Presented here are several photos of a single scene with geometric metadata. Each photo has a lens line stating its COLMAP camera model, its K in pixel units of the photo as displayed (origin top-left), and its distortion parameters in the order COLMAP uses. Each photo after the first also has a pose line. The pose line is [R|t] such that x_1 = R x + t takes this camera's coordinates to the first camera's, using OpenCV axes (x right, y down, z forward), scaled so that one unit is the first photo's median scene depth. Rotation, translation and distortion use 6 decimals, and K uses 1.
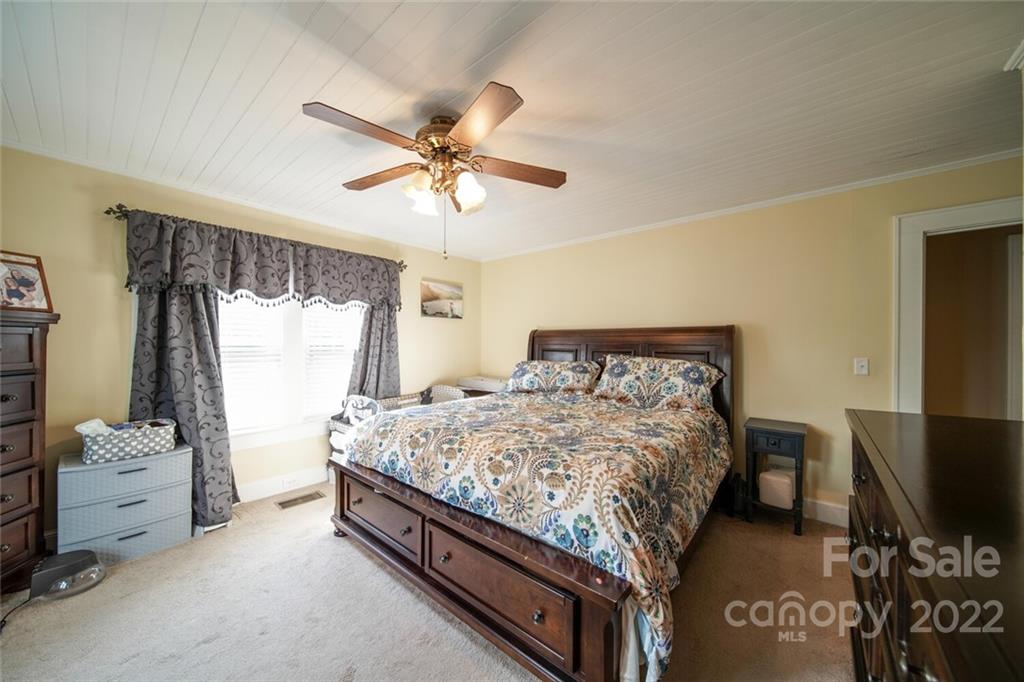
lens RADIAL K [[362.7, 0, 507.3], [0, 362.7, 340.9], [0, 0, 1]] dist [-0.001734, -0.000787]
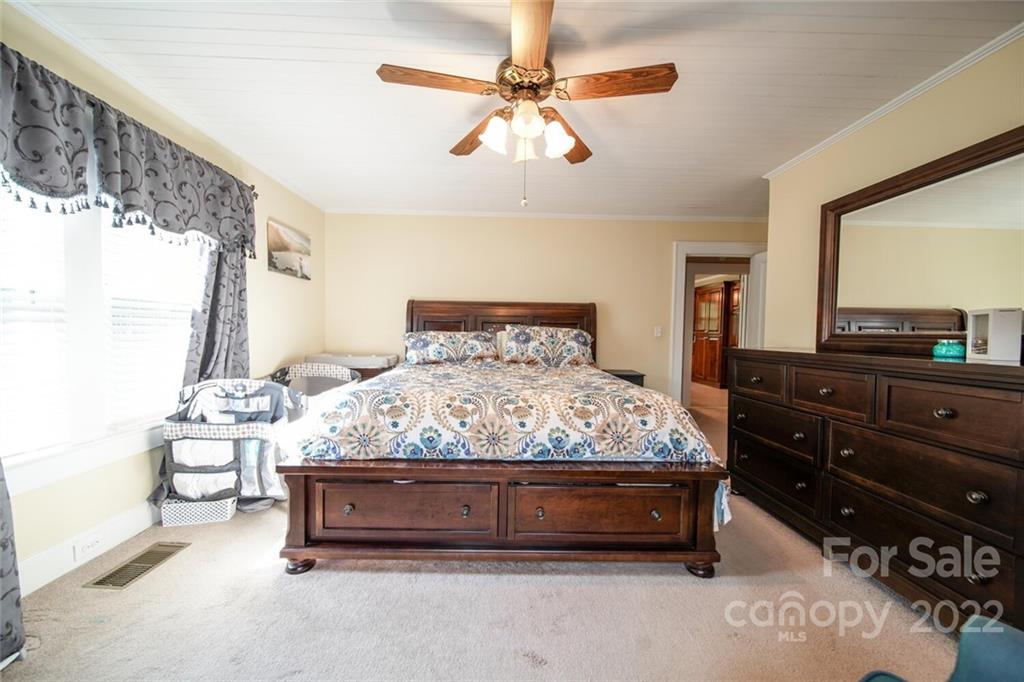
lens RADIAL K [[362.7, 0, 511.4], [0, 362.7, 341.3], [0, 0, 1]] dist [-0.001734, -0.000787]
pose [[0.745129, -0.012156, 0.666809, -0.495335], [-0.016248, 0.999206, 0.036373, 0.053829], [-0.666722, -0.037937, 0.744340, 0.187390]]
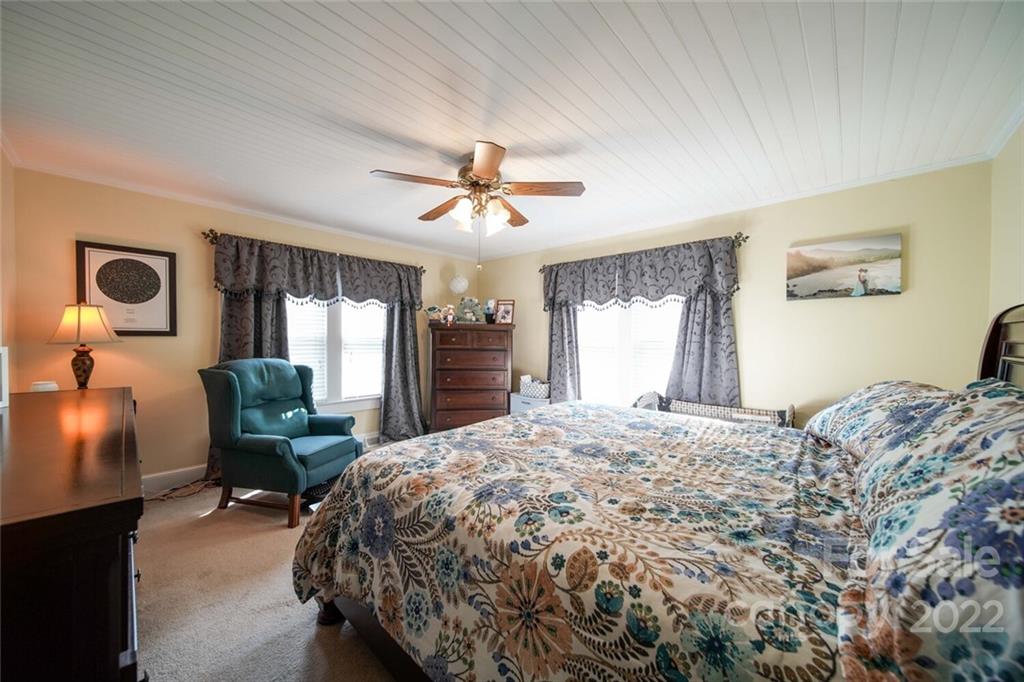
lens RADIAL K [[362.7, 0, 511.9], [0, 362.7, 341.5], [0, 0, 1]] dist [-0.001734, -0.000787]
pose [[-0.040164, 0.006930, -0.999169, 0.647426], [-0.001959, 0.999973, 0.007014, 0.008446], [0.999191, 0.002239, -0.040150, 0.698013]]
